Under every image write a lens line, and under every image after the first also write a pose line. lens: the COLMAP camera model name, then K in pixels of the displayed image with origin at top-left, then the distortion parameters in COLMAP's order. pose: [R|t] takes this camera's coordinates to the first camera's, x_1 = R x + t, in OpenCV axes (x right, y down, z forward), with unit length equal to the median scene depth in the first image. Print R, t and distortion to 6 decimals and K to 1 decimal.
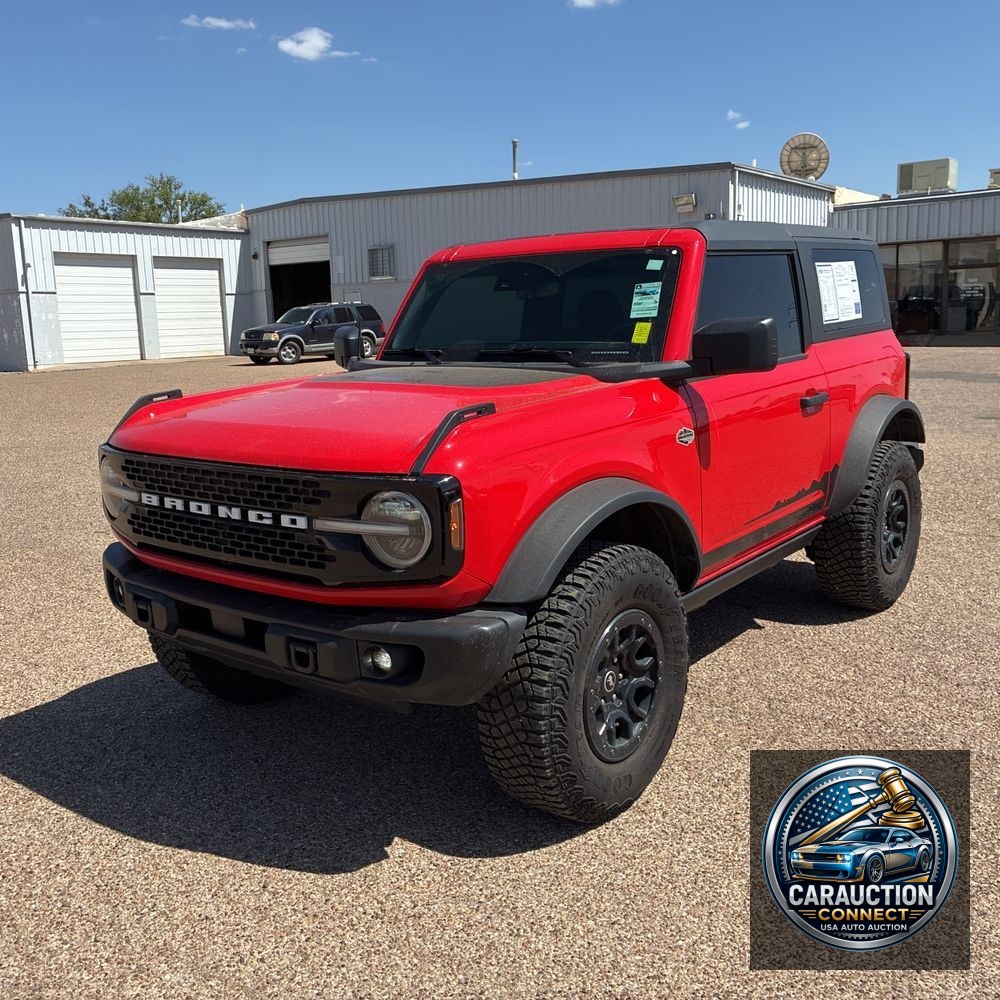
lens RADIAL K [[1013.5, 0, 508.5], [0, 1013.5, 499.1], [0, 0, 1]] dist [0.028264, 0.000000]
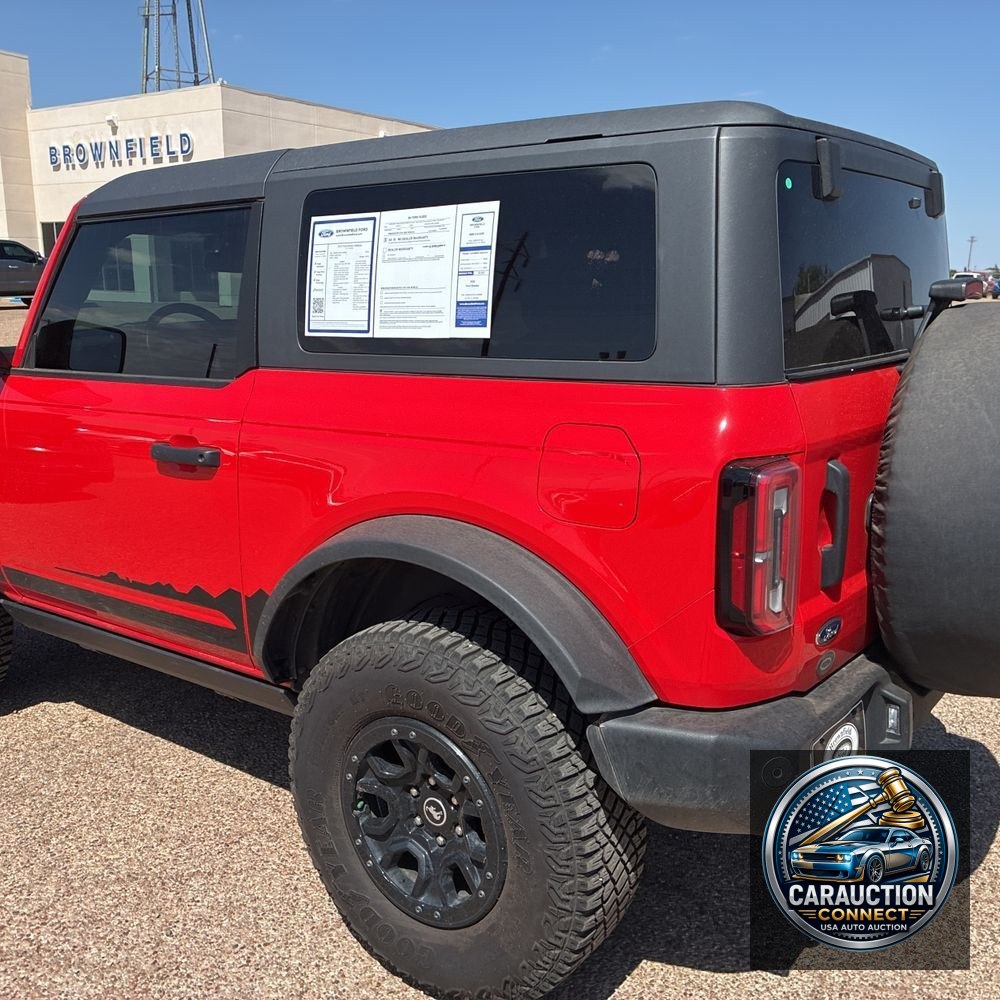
lens RADIAL K [[1013.5, 0, 495.9], [0, 1013.5, 503.3], [0, 0, 1]] dist [0.028264, 0.000000]
pose [[0.021967, 0.250696, -0.967817, 0.941374], [-0.182472, 0.952795, 0.242663, -0.263115], [0.982966, 0.171269, 0.066675, 1.206620]]
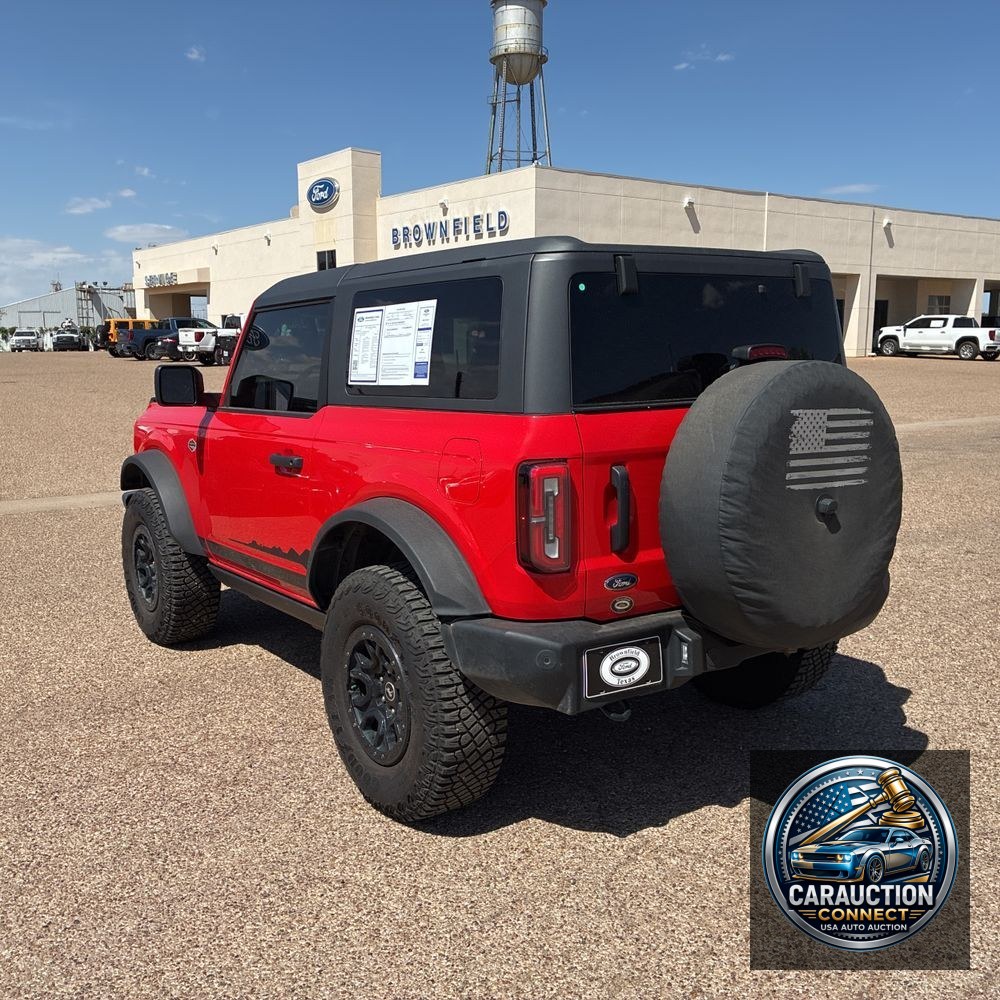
lens RADIAL K [[1013.5, 0, 492.7], [0, 1013.5, 496.0], [0, 0, 1]] dist [0.028264, 0.000000]
pose [[-0.286791, 0.183520, -0.940251, 1.184480], [-0.153367, 0.960025, 0.234159, -0.329735], [0.945637, 0.211358, -0.247181, 1.489838]]
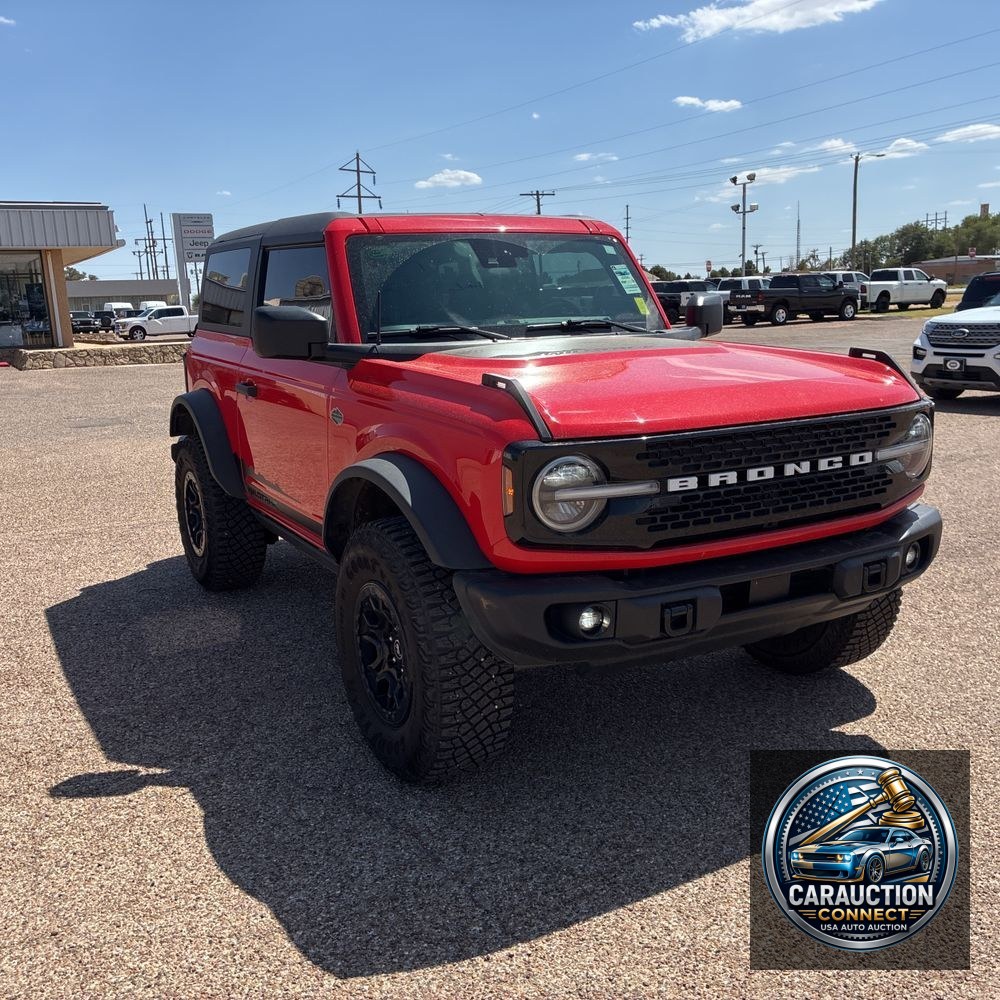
lens RADIAL K [[1013.5, 0, 503.1], [0, 1013.5, 509.8], [0, 0, 1]] dist [0.028264, 0.000000]
pose [[0.387494, -0.167206, 0.906582, -0.937271], [0.185103, 0.977498, 0.101168, -0.072977], [-0.903097, 0.128609, 0.409725, 0.620888]]
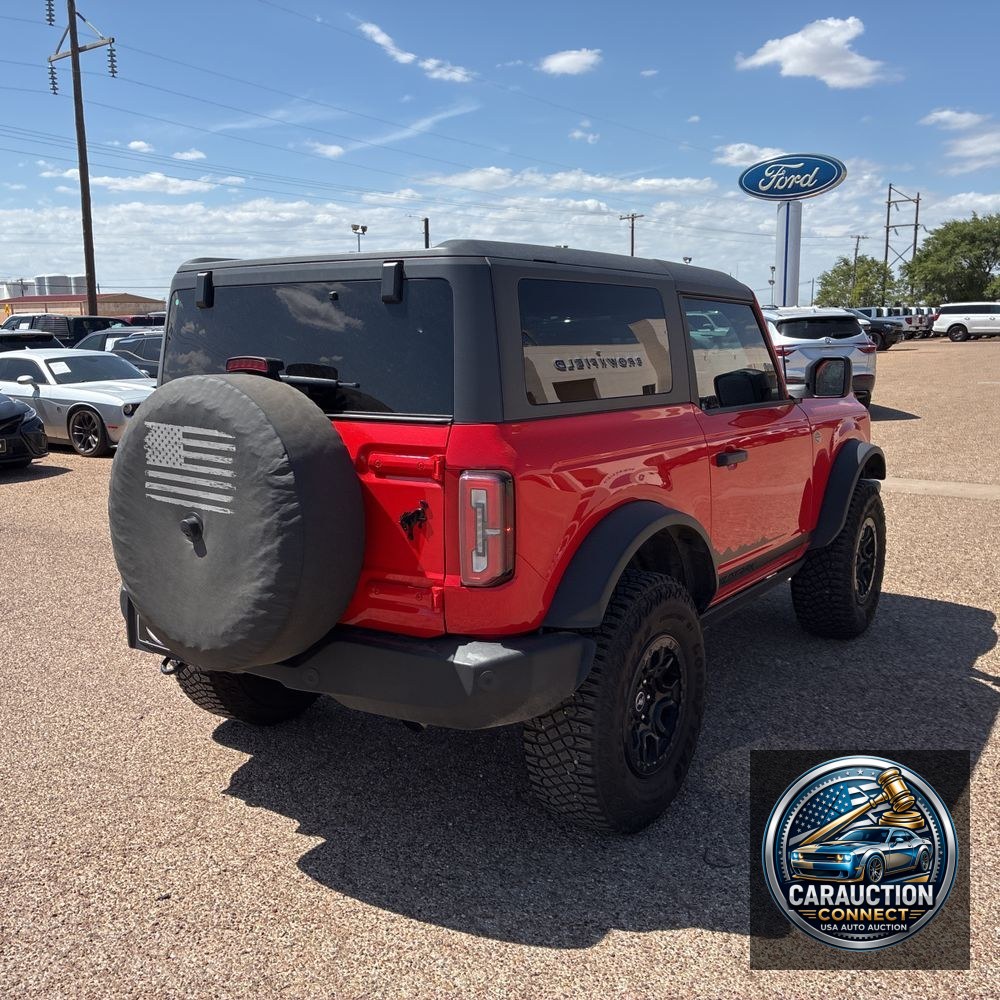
lens RADIAL K [[1013.5, 0, 488.0], [0, 1013.5, 494.8], [0, 0, 1]] dist [0.028264, 0.000000]
pose [[-0.997001, 0.055766, -0.053649, 0.265773], [0.034179, 0.939355, 0.341238, -0.442305], [0.069425, 0.338381, -0.938445, 2.203513]]
